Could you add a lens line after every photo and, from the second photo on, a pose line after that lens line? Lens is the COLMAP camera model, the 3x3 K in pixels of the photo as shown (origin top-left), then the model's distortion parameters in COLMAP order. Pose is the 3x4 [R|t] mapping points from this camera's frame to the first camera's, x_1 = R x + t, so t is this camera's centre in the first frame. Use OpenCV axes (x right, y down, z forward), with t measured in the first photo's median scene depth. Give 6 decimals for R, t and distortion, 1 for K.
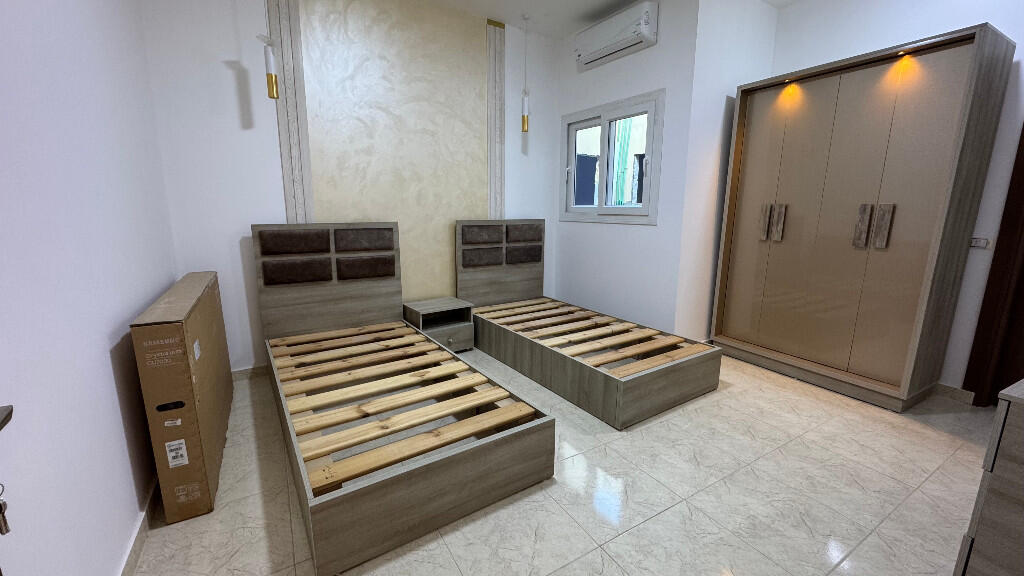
lens RADIAL K [[407.7, 0, 510.4], [0, 407.7, 287.5], [0, 0, 1]] dist [-0.000698, -0.000165]
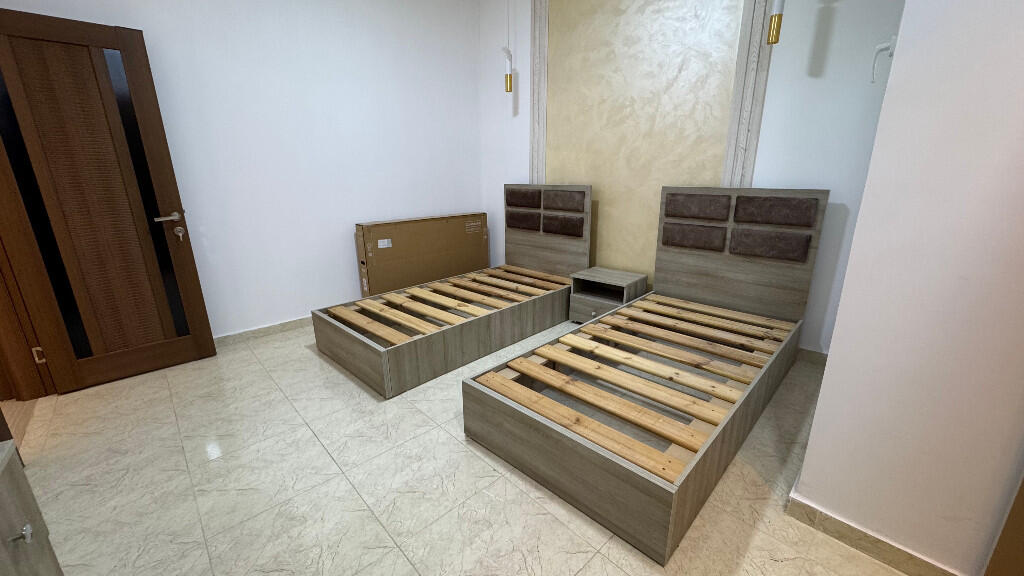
lens RADIAL K [[407.7, 0, 510.4], [0, 407.7, 287.5], [0, 0, 1]] dist [-0.000698, -0.000165]
pose [[0.207809, 0.263308, -0.942064, 0.745415], [-0.179410, 0.957011, 0.227910, -0.118548], [0.961576, 0.121654, 0.246115, 0.612487]]
